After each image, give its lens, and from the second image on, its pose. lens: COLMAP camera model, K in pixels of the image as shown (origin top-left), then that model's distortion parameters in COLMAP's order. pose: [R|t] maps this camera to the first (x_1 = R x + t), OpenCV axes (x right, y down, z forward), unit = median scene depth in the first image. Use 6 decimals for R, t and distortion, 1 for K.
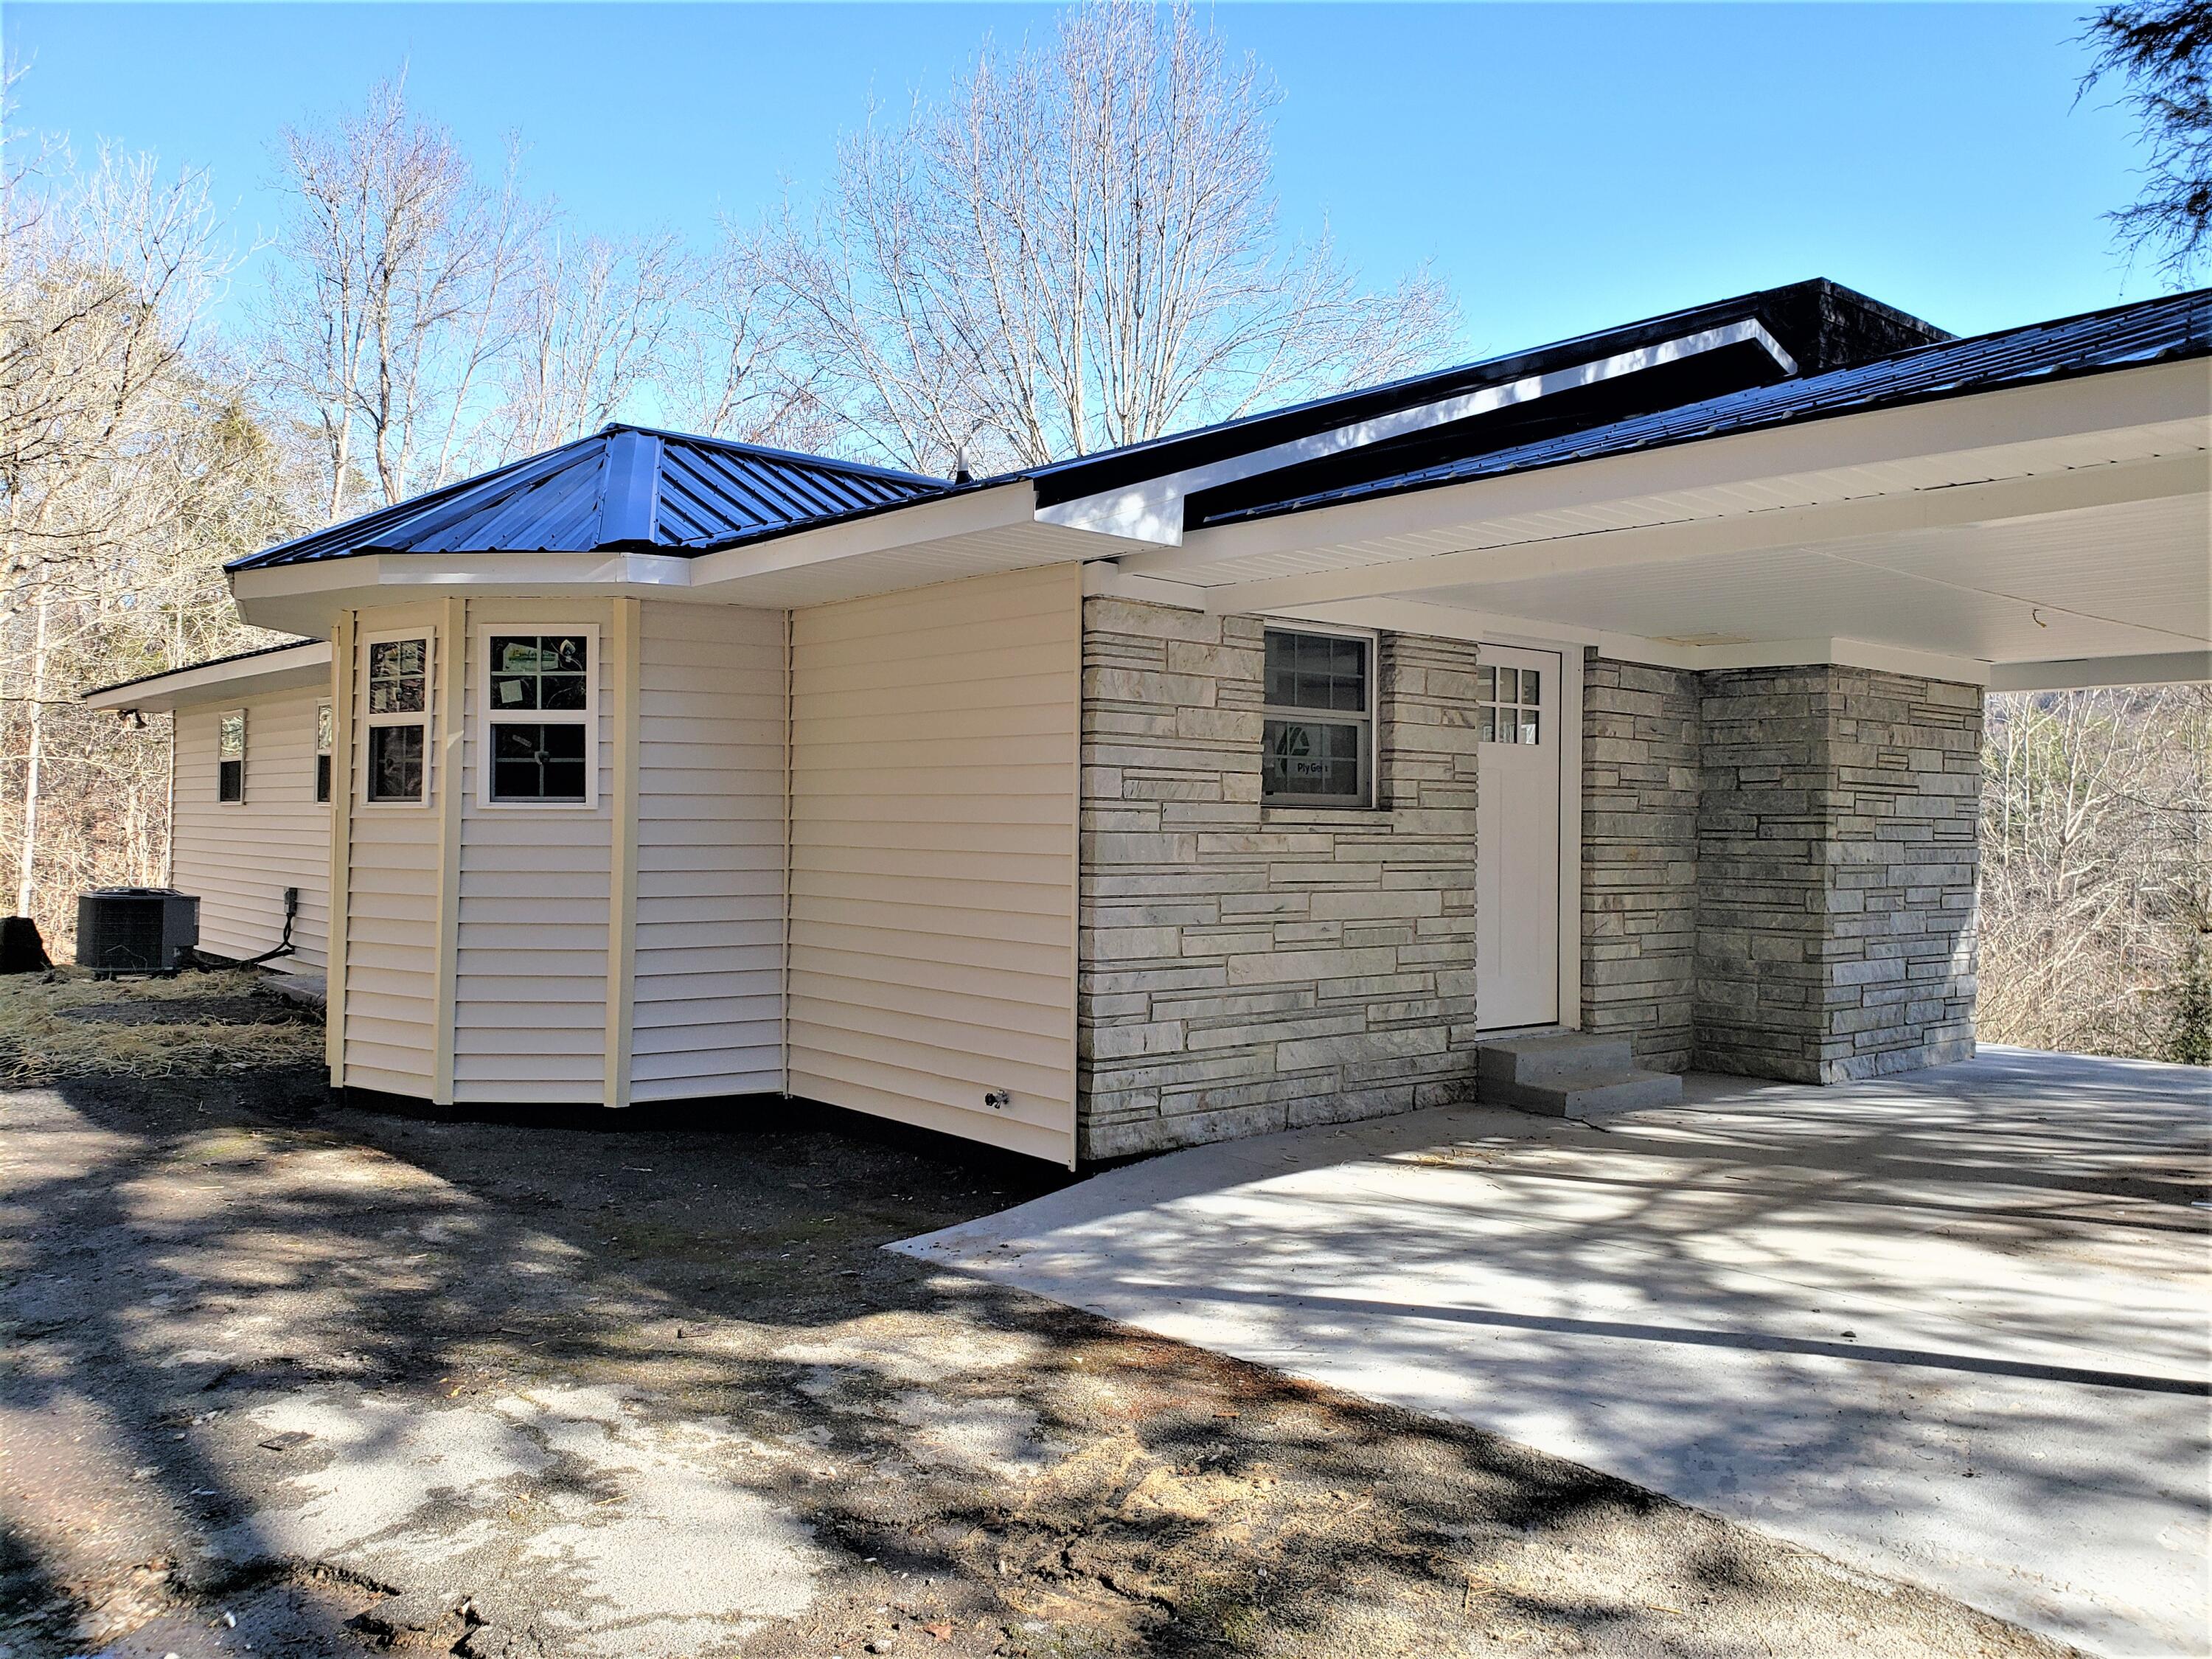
lens RADIAL K [[1722.3, 0, 1181.6], [0, 1722.3, 824.9], [0, 0, 1]] dist [0.176787, -0.009873]
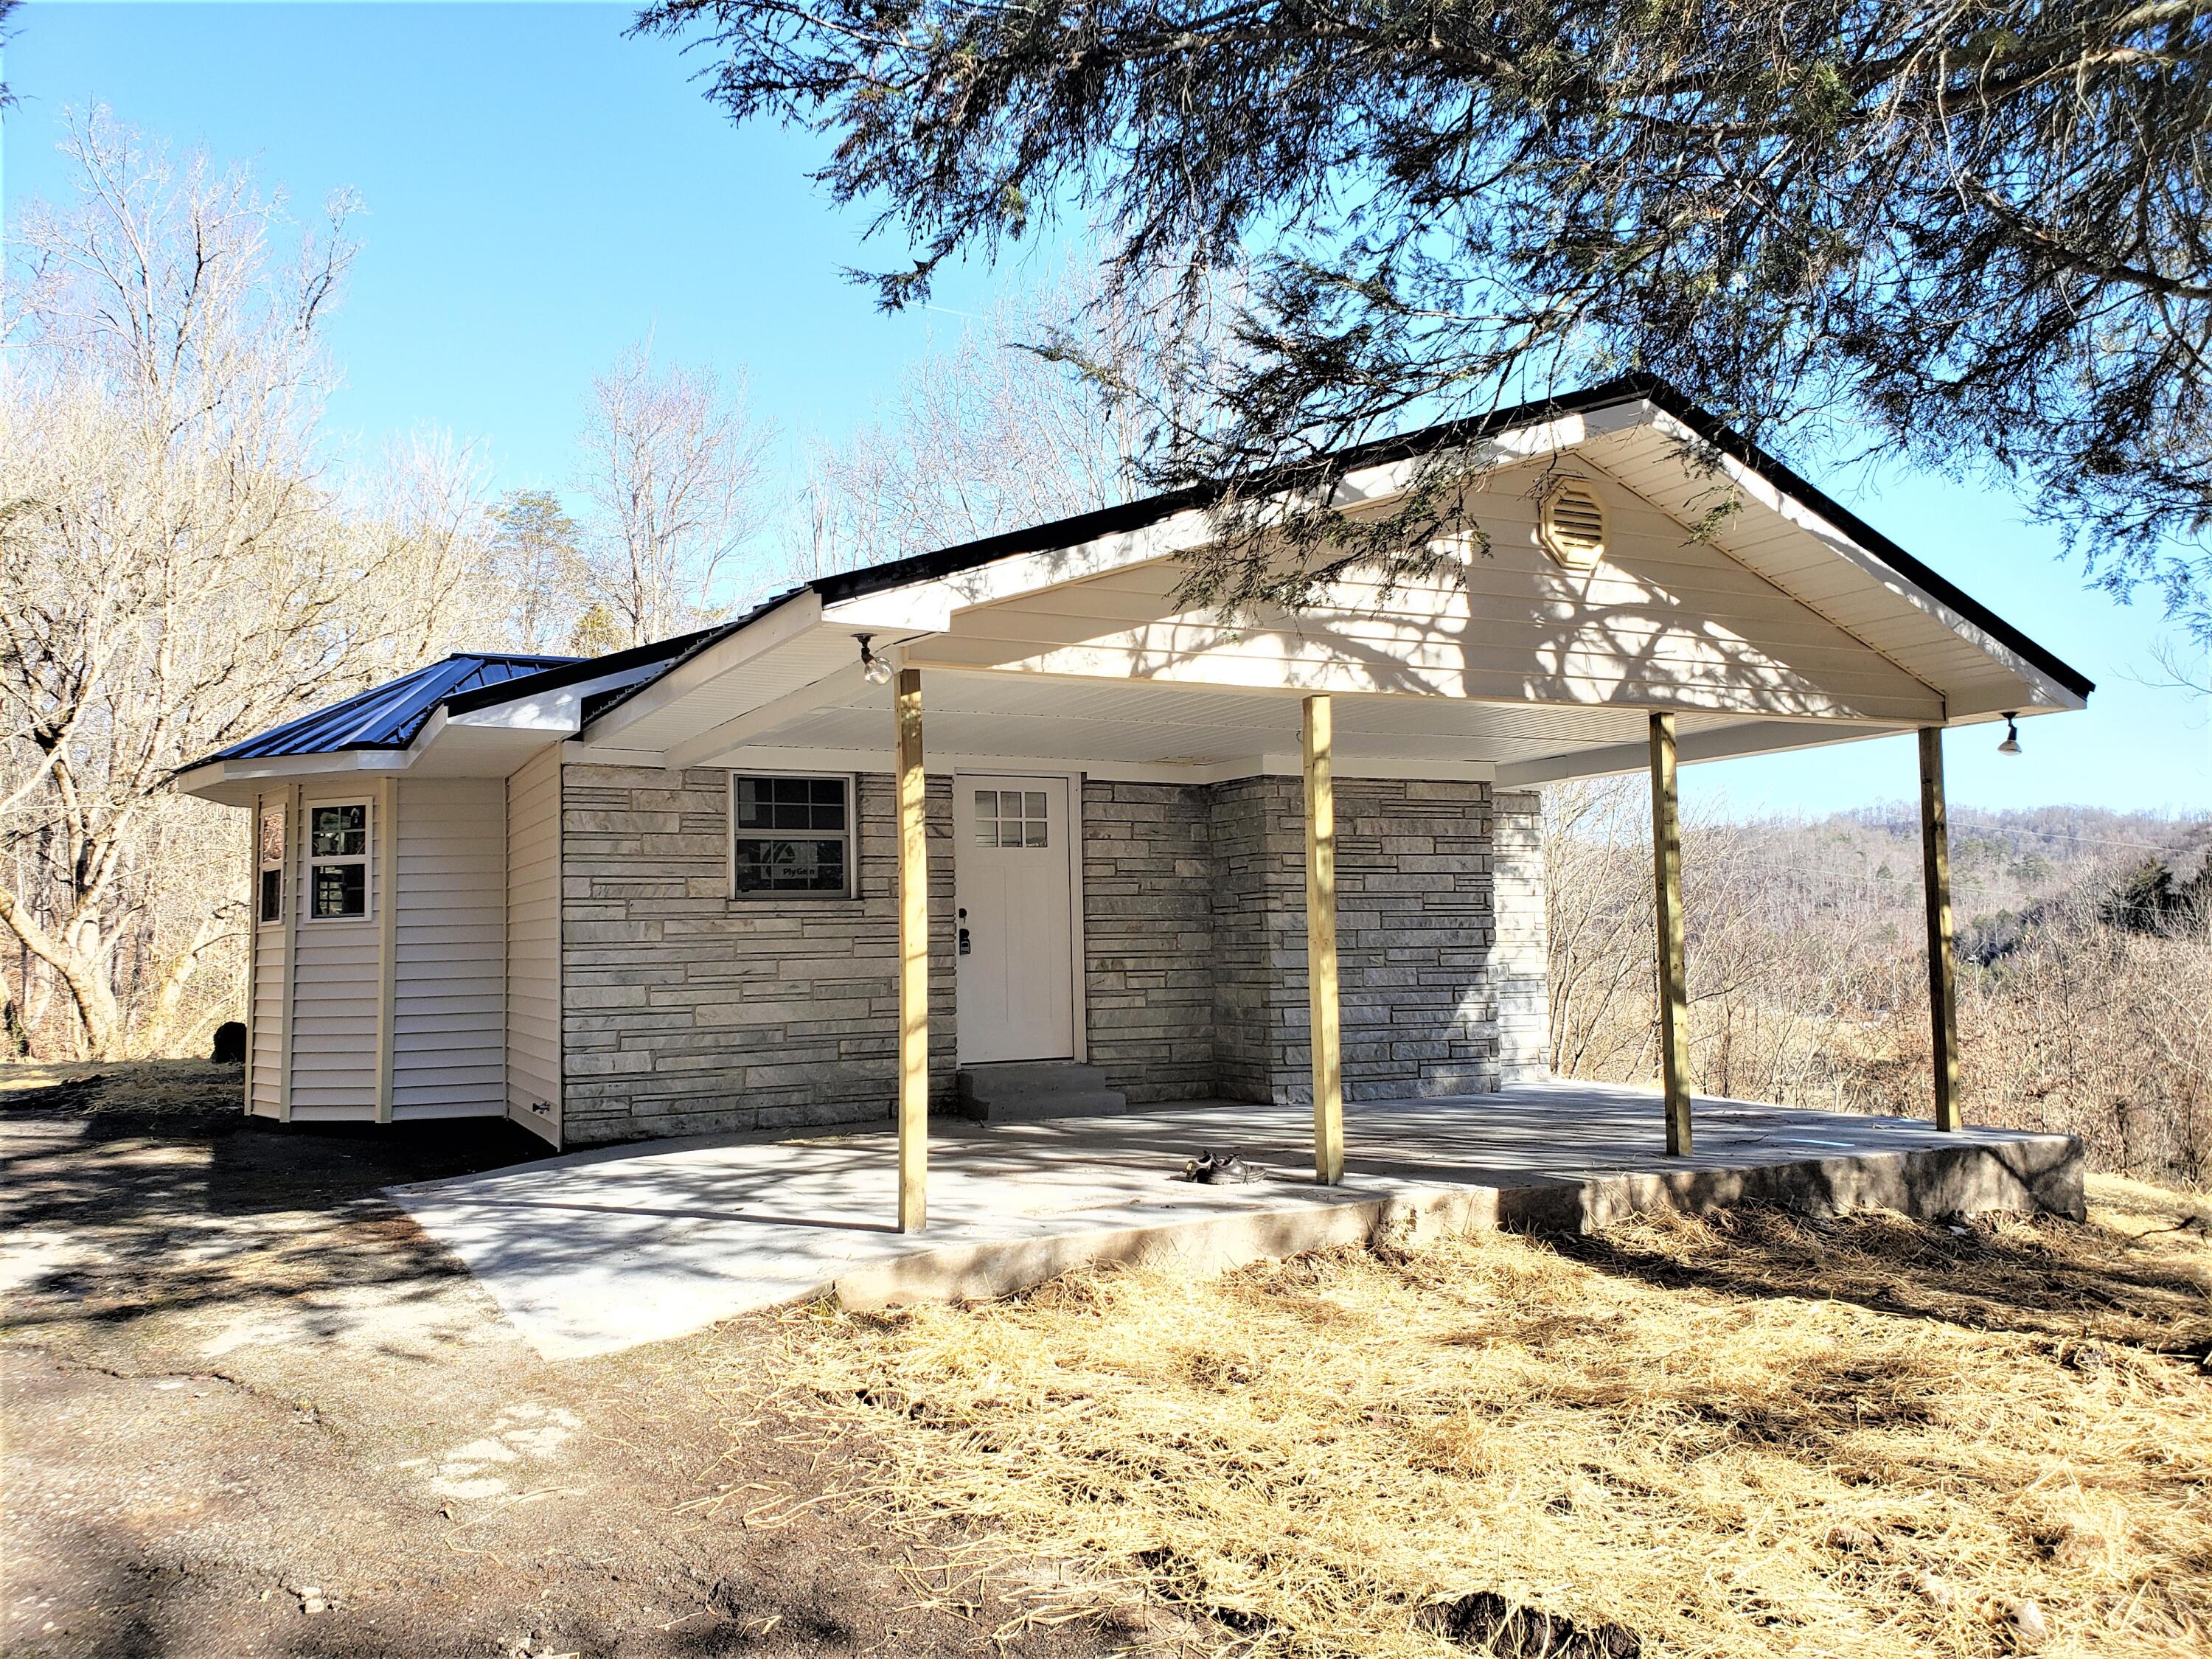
lens RADIAL K [[1722.3, 0, 1120.9], [0, 1722.3, 822.1], [0, 0, 1]] dist [0.176787, -0.009873]
pose [[0.965288, -0.047774, -0.256781, 0.663573], [0.030375, 0.996992, -0.071307, 0.033900], [0.259415, 0.061033, 0.963835, -0.280682]]
